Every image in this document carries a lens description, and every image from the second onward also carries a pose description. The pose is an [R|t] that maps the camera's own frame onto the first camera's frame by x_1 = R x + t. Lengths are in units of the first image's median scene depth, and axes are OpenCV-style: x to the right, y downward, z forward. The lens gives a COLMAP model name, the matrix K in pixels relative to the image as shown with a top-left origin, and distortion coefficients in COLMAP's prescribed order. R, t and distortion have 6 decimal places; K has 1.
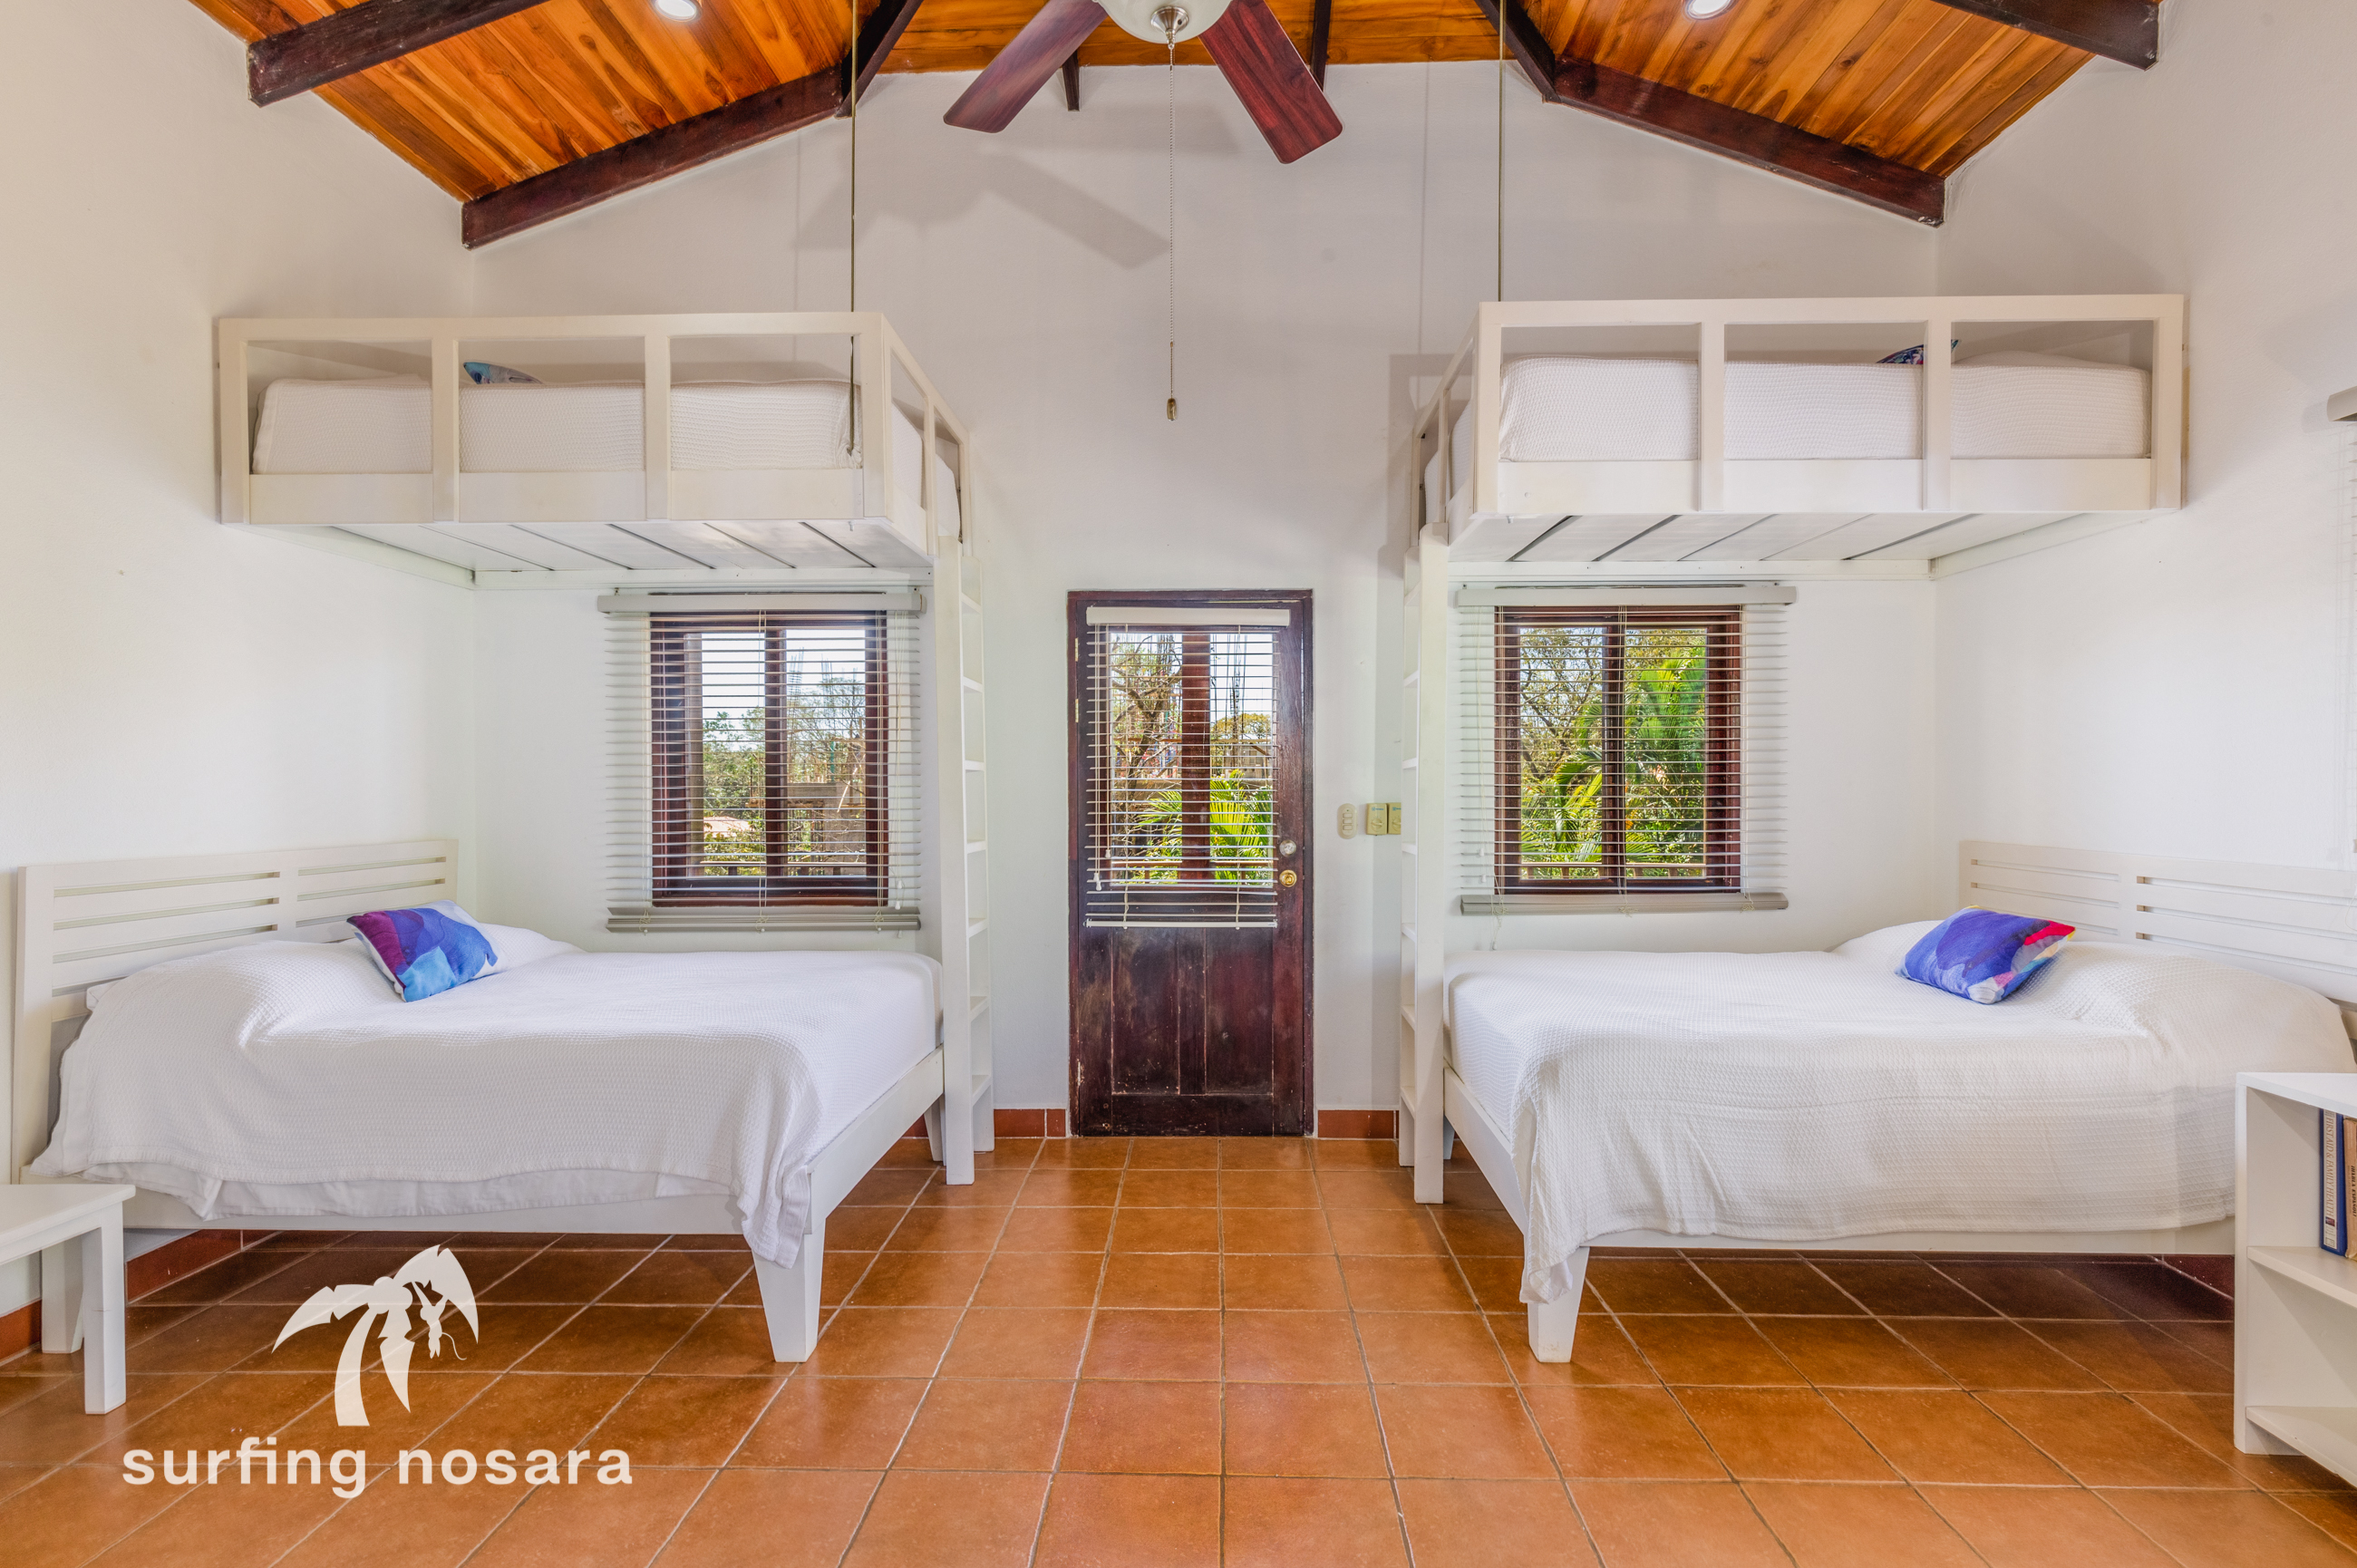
lens RADIAL K [[1037.1, 0, 1178.5], [0, 1037.1, 784.0], [0, 0, 1]] dist [0.000998, -0.000358]
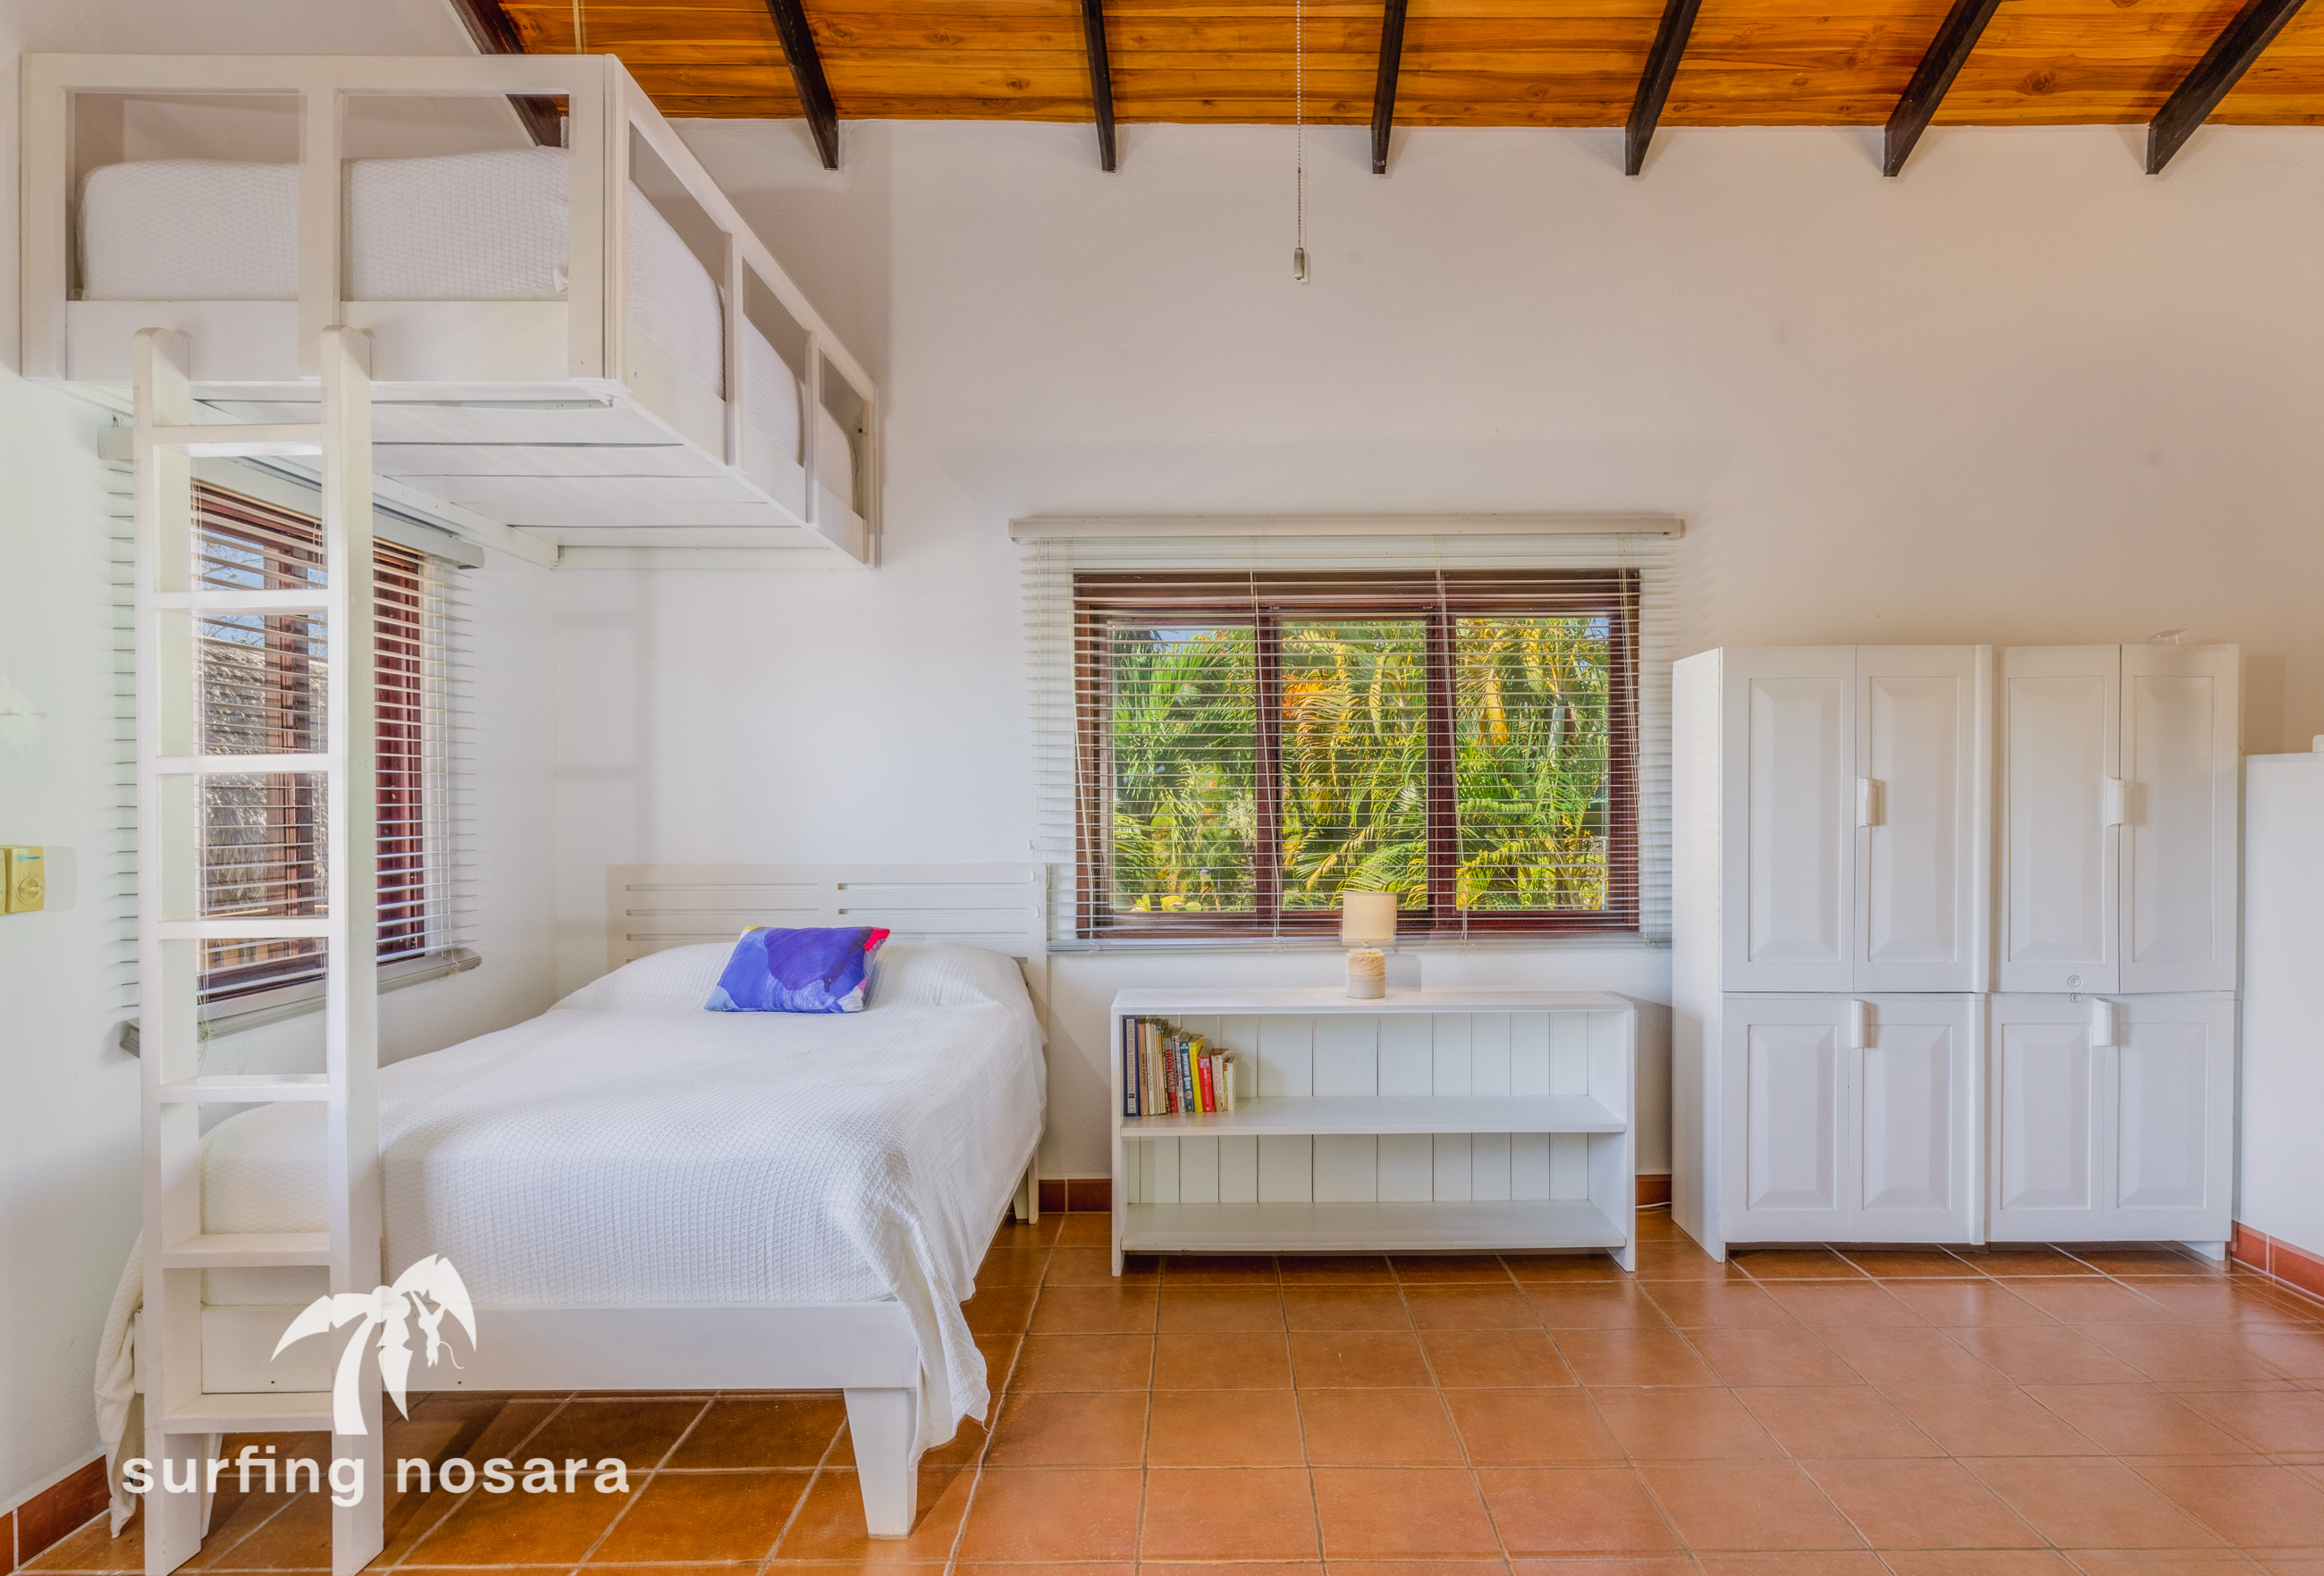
lens RADIAL K [[1409.3, 0, 1162.0], [0, 1409.3, 788.0], [0, 0, 1]] dist [-0.003739, -0.000662]
pose [[-0.047998, 0.011035, 0.998786, -0.179727], [0.005518, 0.999927, -0.010782, 0.001120], [-0.998832, 0.004993, -0.048056, 0.210159]]
